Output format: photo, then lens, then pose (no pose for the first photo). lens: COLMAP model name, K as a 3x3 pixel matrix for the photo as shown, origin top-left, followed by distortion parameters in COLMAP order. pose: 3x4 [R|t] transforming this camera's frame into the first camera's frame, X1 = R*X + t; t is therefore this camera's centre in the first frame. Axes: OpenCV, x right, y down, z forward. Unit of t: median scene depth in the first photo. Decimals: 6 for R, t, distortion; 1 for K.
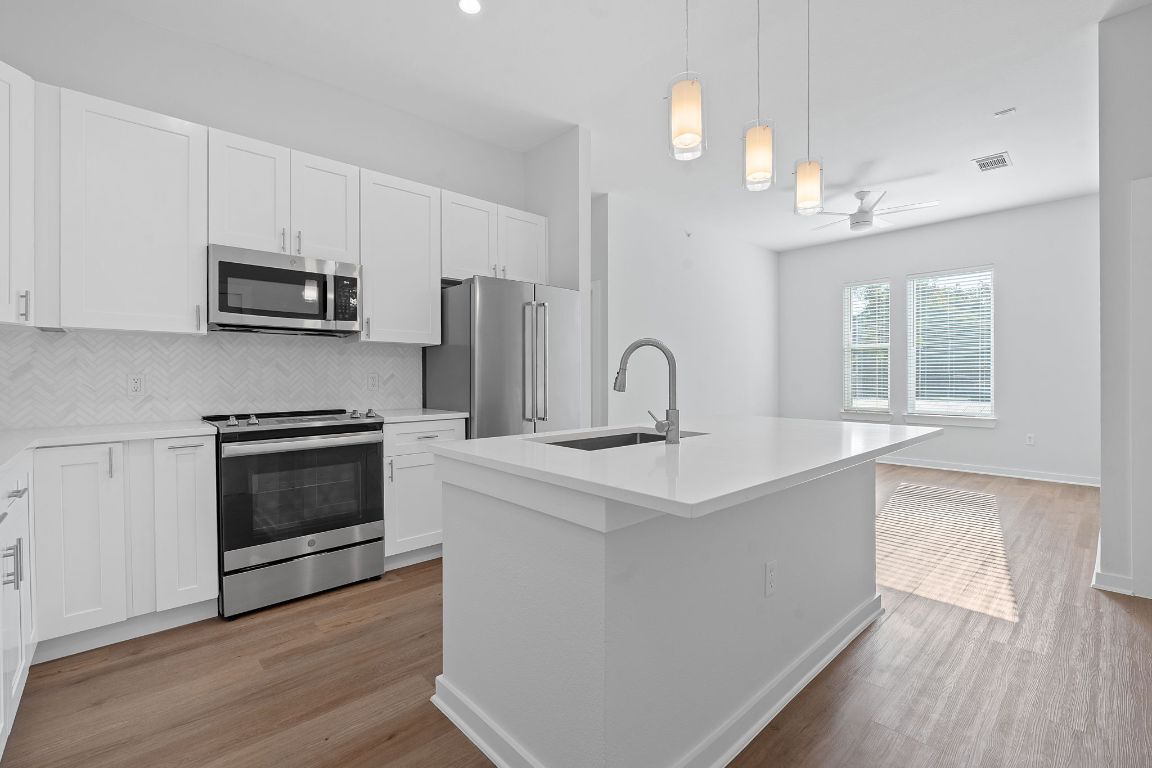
lens RADIAL K [[508.1, 0, 576.0], [0, 508.1, 384.0], [0, 0, 1]] dist [-0.001382, -0.000212]
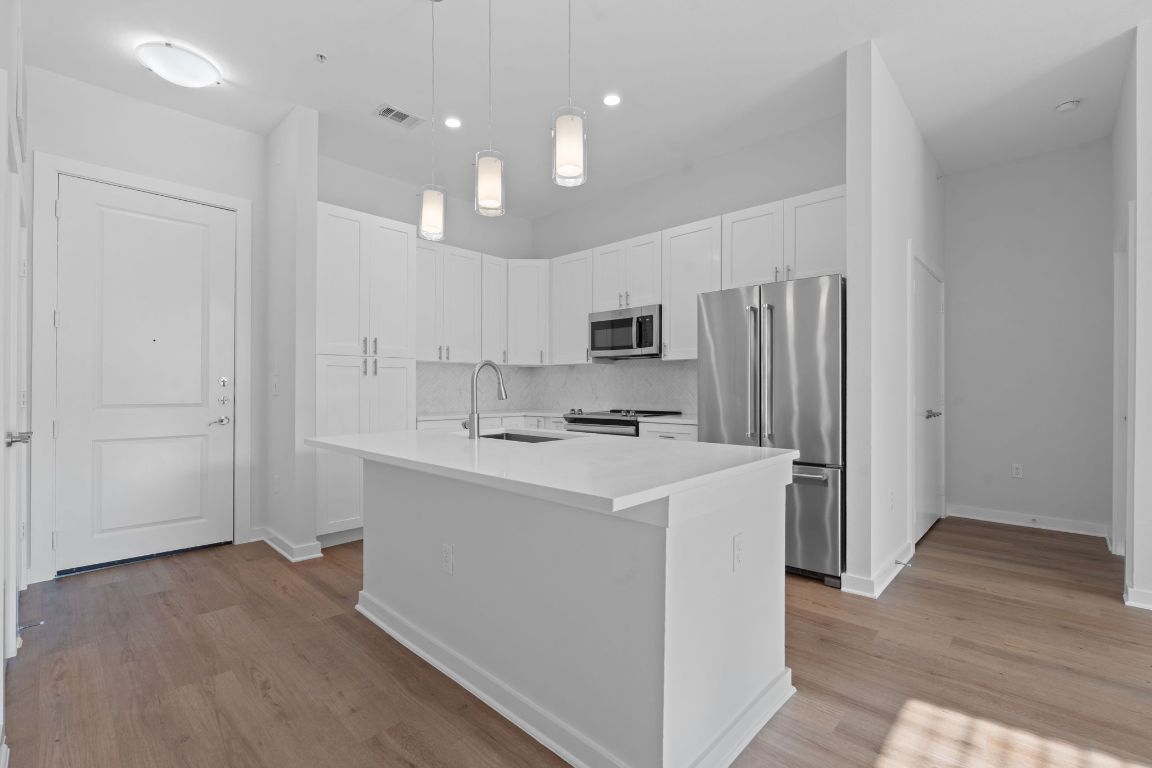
lens RADIAL K [[508.1, 0, 576.0], [0, 508.1, 384.0], [0, 0, 1]] dist [-0.001382, -0.000212]
pose [[0.067625, -0.002631, -0.997707, 0.977999], [-0.009906, 0.999945, -0.003309, -0.016775], [0.997662, 0.010107, 0.067596, 0.747026]]
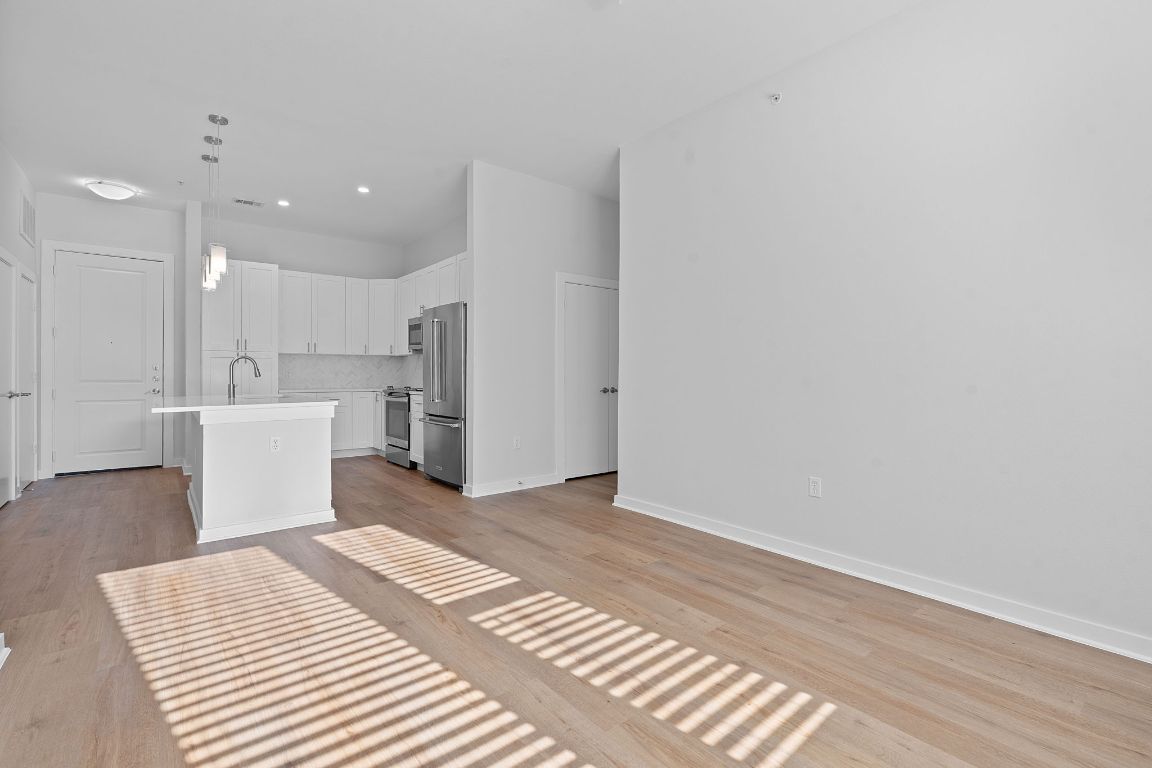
lens RADIAL K [[519.4, 0, 573.4], [0, 519.4, 372.1], [0, 0, 1]] dist [0.000430, 0.000354]
pose [[-0.058681, 0.002065, -0.998275, 1.719364], [-0.011969, 0.999925, 0.002772, -0.024718], [0.998205, 0.012111, -0.058652, 1.859771]]
